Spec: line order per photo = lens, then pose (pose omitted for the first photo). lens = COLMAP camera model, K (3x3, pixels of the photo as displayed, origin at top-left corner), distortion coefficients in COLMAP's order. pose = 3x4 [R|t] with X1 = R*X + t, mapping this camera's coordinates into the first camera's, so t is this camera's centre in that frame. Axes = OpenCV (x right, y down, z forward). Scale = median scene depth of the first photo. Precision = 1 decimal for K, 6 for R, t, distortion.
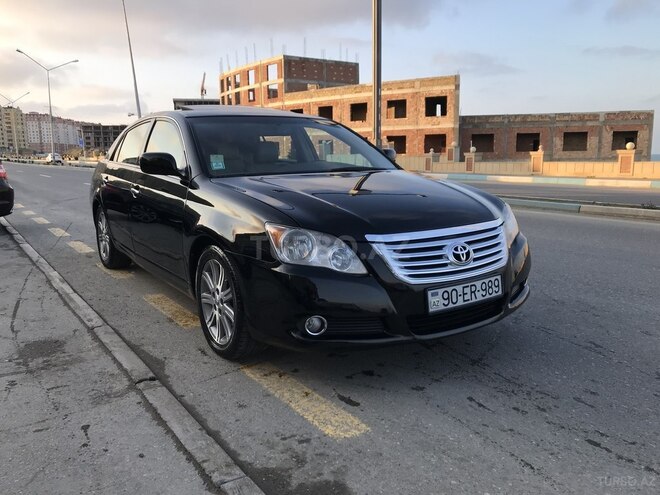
lens RADIAL K [[545.8, 0, 322.0], [0, 545.8, 245.6], [0, 0, 1]] dist [0.016260, -0.000699]
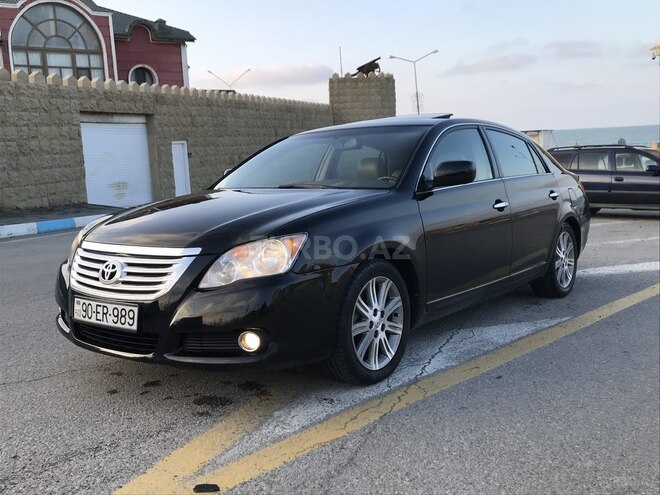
lens RADIAL K [[654.8, 0, 322.3], [0, 654.8, 247.4], [0, 0, 1]] dist [0.086156, -0.171919]
pose [[0.315869, 0.105119, -0.942962, 1.455193], [-0.151814, 0.986639, 0.059134, -0.152214], [0.936578, 0.124476, 0.327607, 0.962961]]
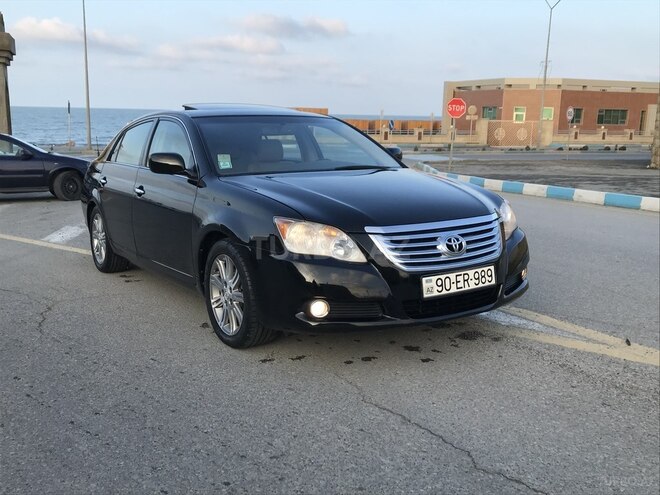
lens RADIAL K [[654.8, 0, 322.3], [0, 654.8, 247.4], [0, 0, 1]] dist [0.086156, -0.171919]
pose [[0.999923, -0.003958, -0.011772, 0.008994], [0.003685, 0.999725, -0.023163, 0.049084], [0.011860, 0.023117, 0.999662, -0.298634]]
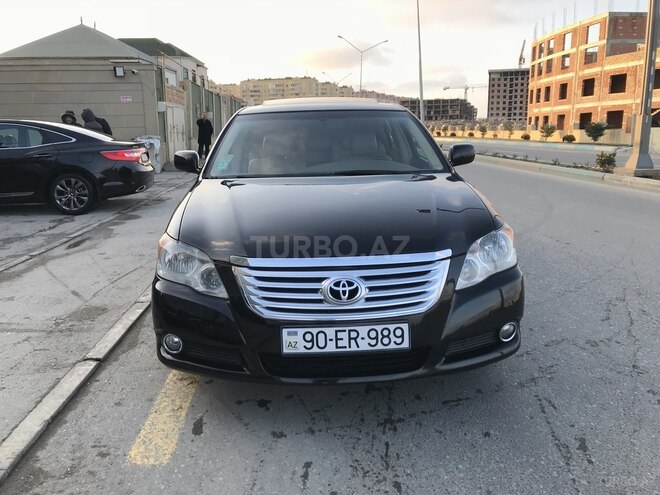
lens RADIAL K [[545.8, 0, 322.0], [0, 545.8, 245.6], [0, 0, 1]] dist [0.016260, -0.000699]
pose [[0.851860, 0.106077, -0.512915, 0.640591], [-0.081313, 0.994188, 0.070563, -0.107450], [0.517419, -0.018404, 0.855534, 0.278569]]
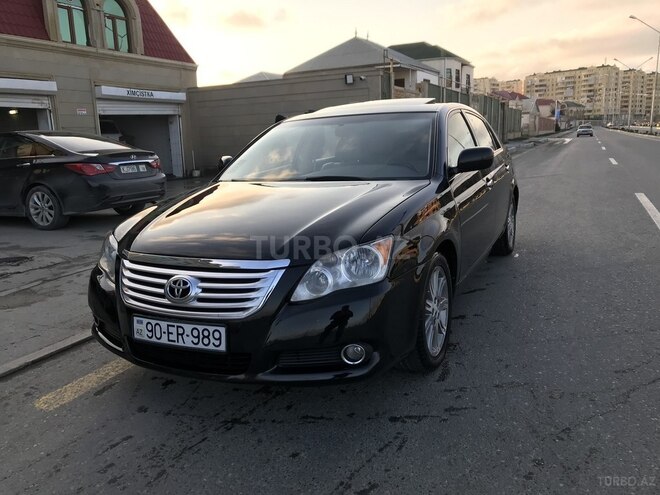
lens RADIAL K [[545.8, 0, 322.0], [0, 545.8, 245.6], [0, 0, 1]] dist [0.016260, -0.000699]
pose [[0.509473, 0.157924, -0.845871, 1.109507], [-0.110110, 0.986898, 0.117934, -0.183684], [0.853412, 0.033055, 0.520187, 0.732463]]
